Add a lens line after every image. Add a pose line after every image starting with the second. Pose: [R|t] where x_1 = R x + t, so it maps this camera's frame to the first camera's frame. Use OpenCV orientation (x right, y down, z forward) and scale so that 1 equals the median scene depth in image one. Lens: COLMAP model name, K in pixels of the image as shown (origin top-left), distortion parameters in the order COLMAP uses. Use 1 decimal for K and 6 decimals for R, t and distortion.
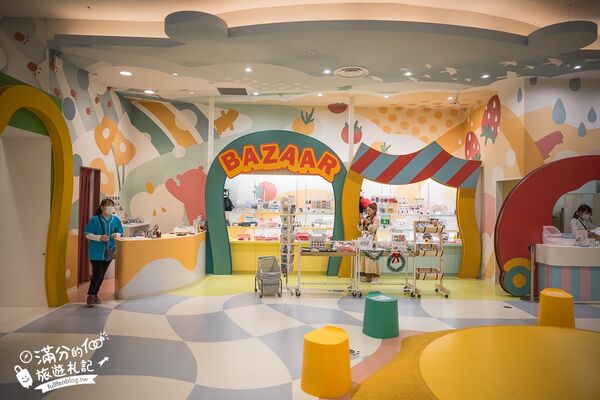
lens RADIAL K [[407.6, 0, 300.4], [0, 407.6, 200.0], [0, 0, 1]] dist [-0.007028, 0.003392]
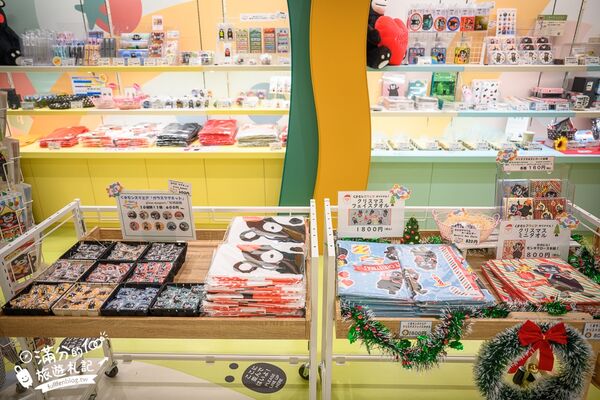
lens RADIAL K [[407.6, 0, 299.7], [0, 407.6, 199.1], [0, 0, 1]] dist [-0.007028, 0.003392]
pose [[0.998014, 0.002828, -0.062935, 0.106027], [0.020069, 0.932670, 0.360172, 0.013009], [0.059716, -0.360720, 0.930761, 0.629177]]
